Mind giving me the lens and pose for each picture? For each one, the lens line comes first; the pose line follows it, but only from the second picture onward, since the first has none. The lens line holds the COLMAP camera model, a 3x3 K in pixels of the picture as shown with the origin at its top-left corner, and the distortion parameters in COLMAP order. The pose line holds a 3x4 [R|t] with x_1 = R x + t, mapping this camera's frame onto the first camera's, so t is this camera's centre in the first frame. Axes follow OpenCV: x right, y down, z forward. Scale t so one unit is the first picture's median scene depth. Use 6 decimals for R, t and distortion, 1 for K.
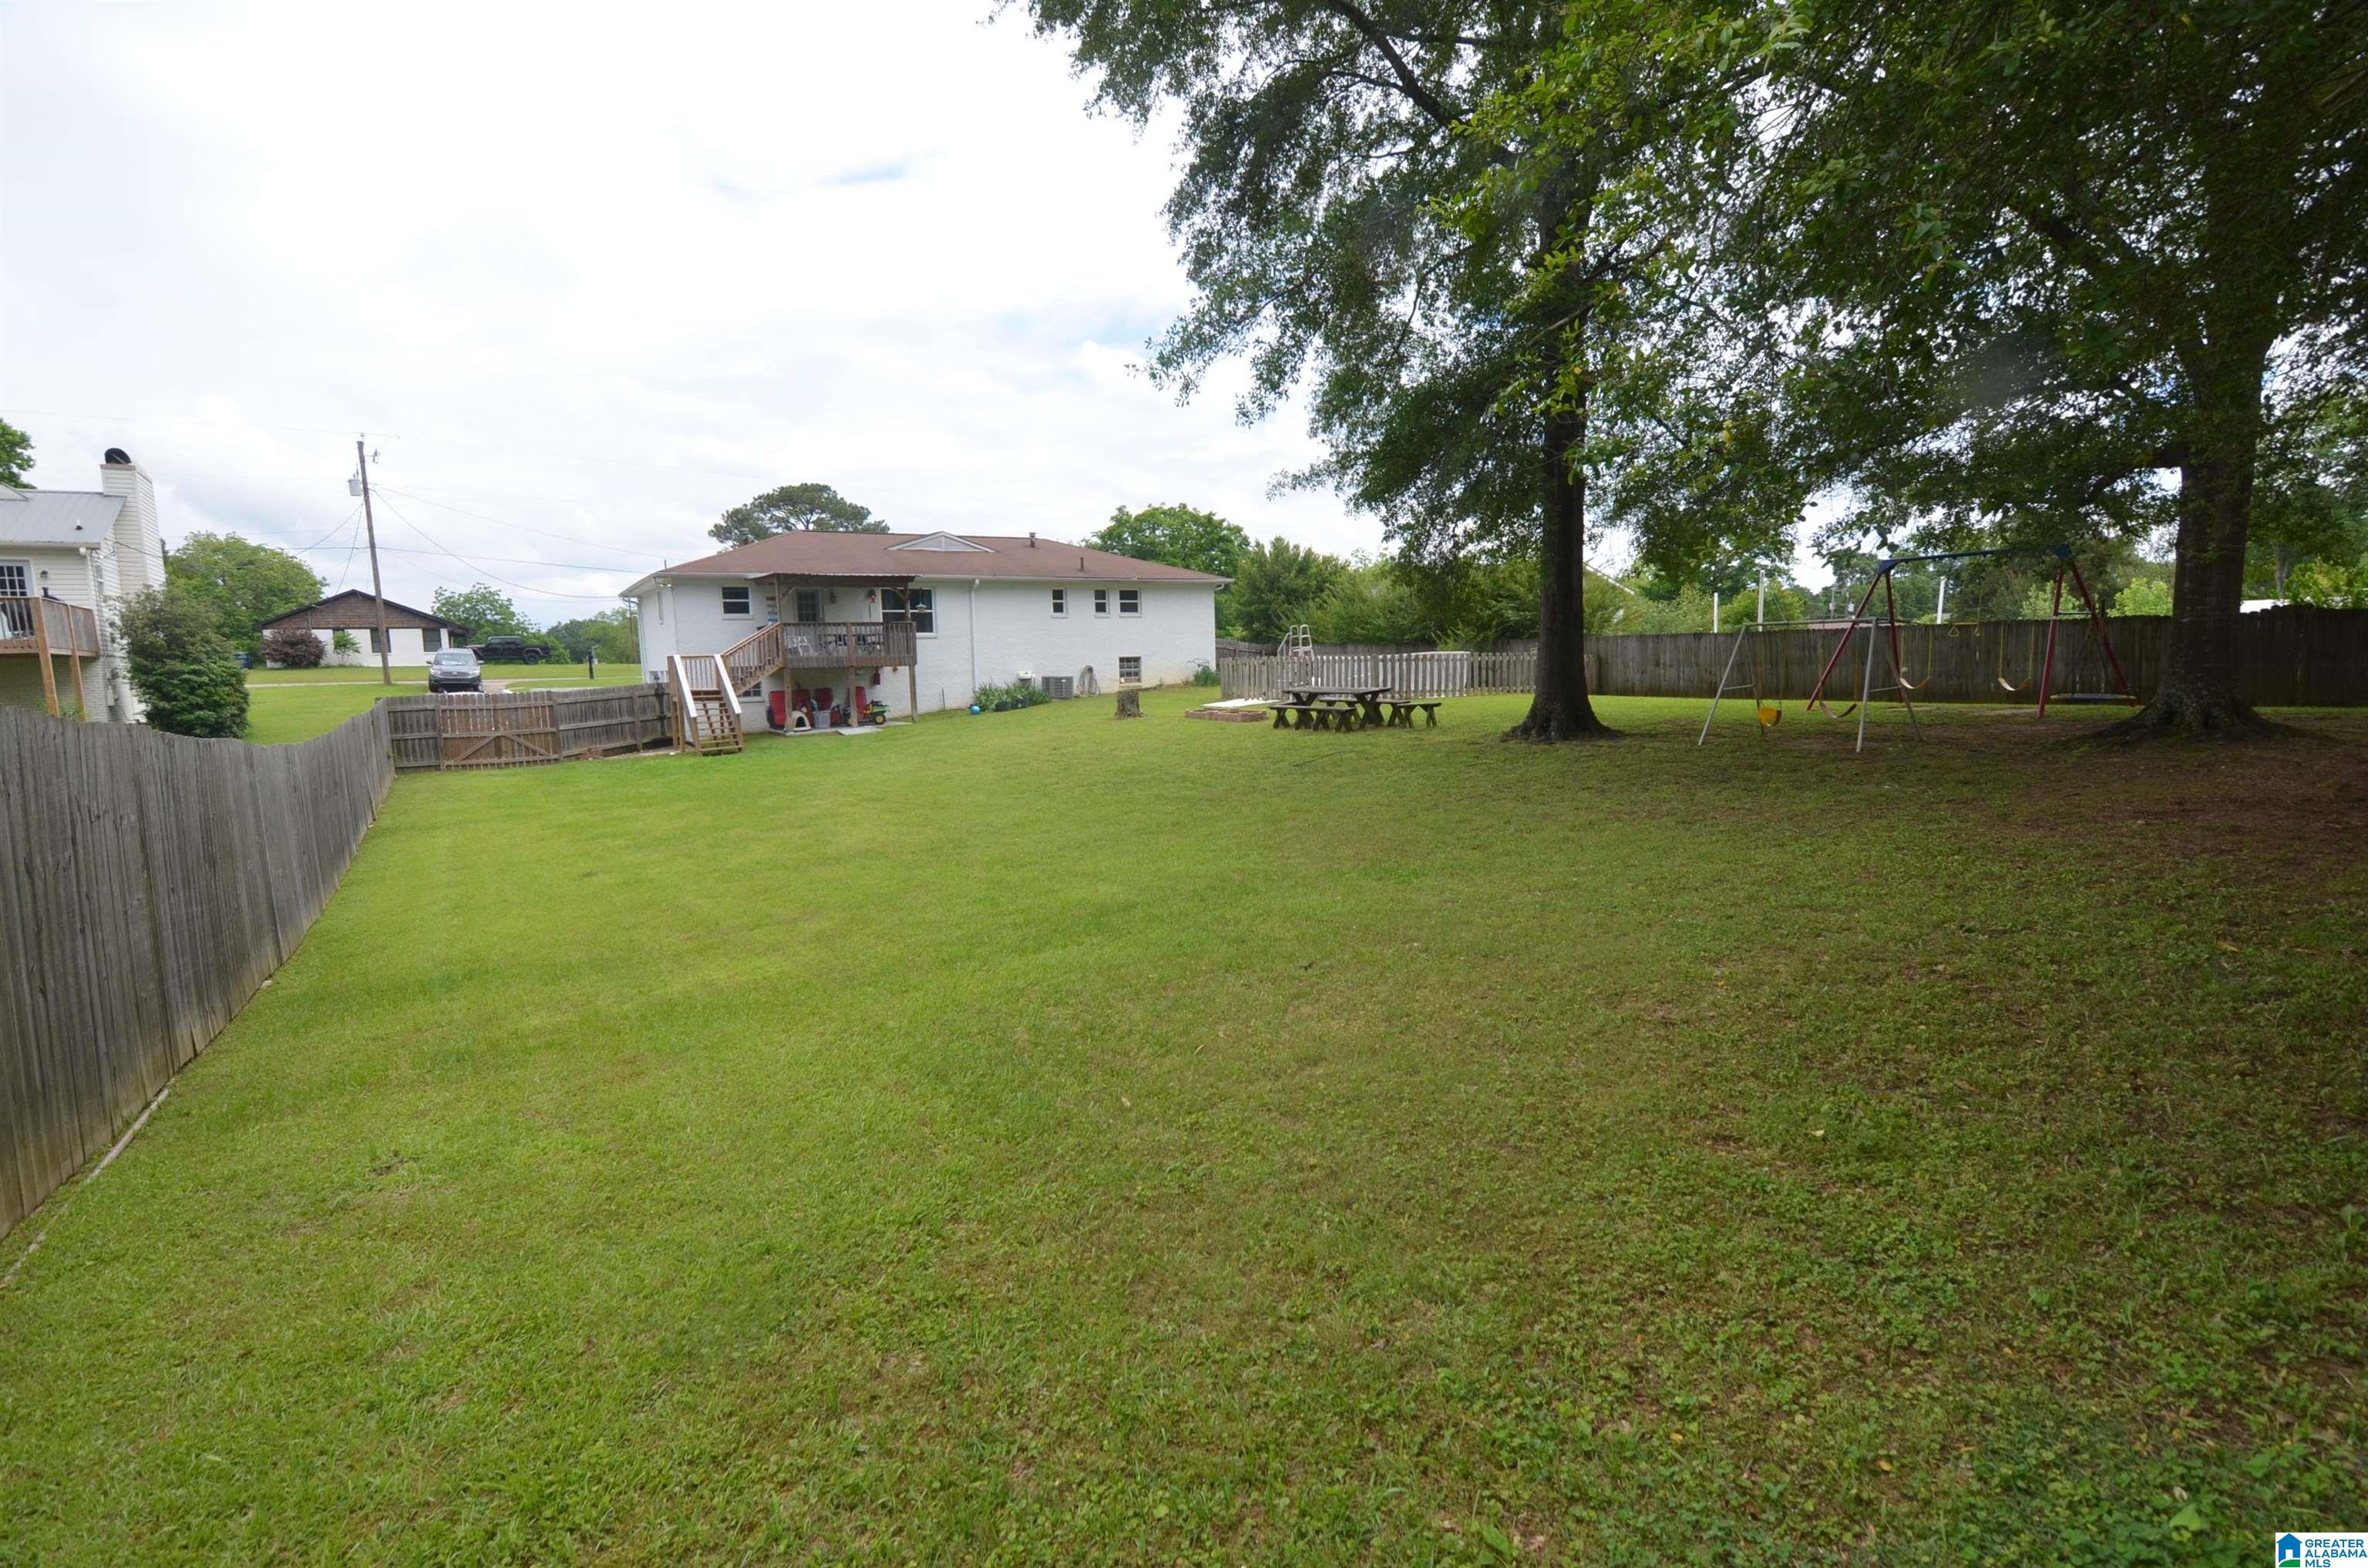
lens RADIAL K [[1148.3, 0, 1173.5], [0, 1148.3, 786.2], [0, 0, 1]] dist [-0.032422, 0.010962]
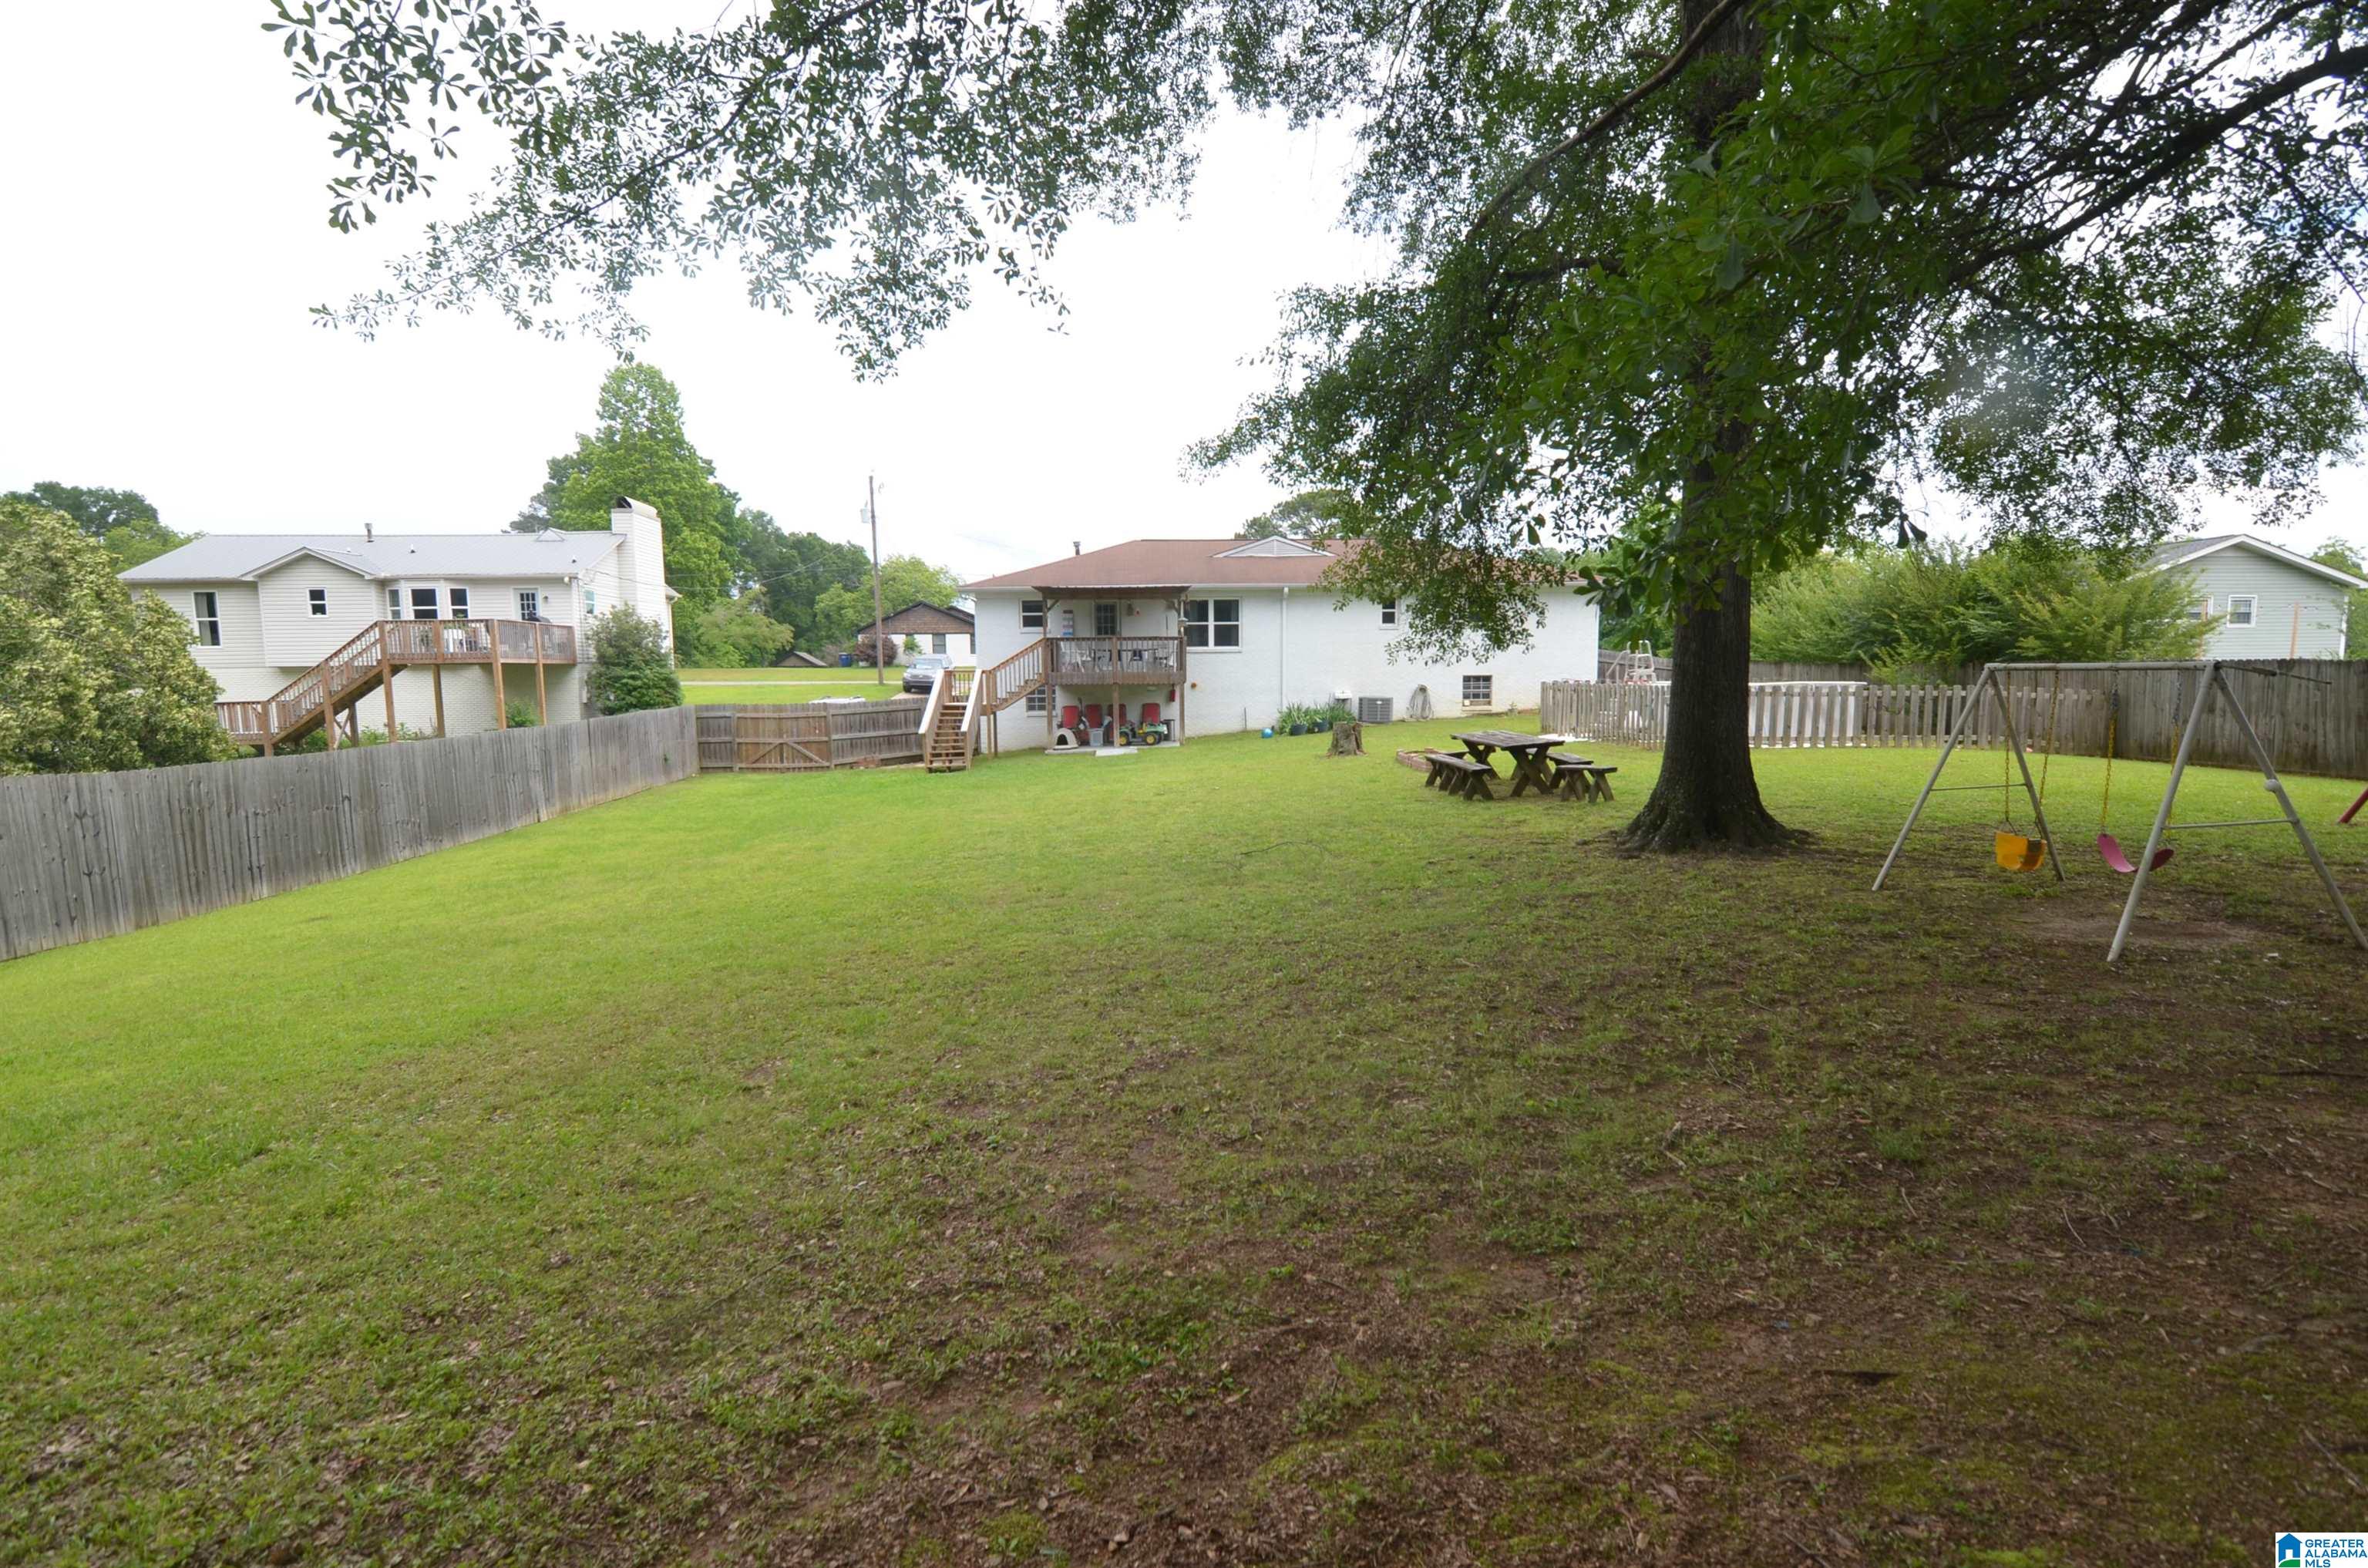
lens RADIAL K [[1148.3, 0, 1197.5], [0, 1148.3, 786.3], [0, 0, 1]] dist [-0.032422, 0.010962]
pose [[0.865501, 0.065864, -0.496558, 0.232423], [-0.065427, 0.997690, 0.018296, -0.038080], [0.496616, 0.016653, 0.867811, 0.193958]]
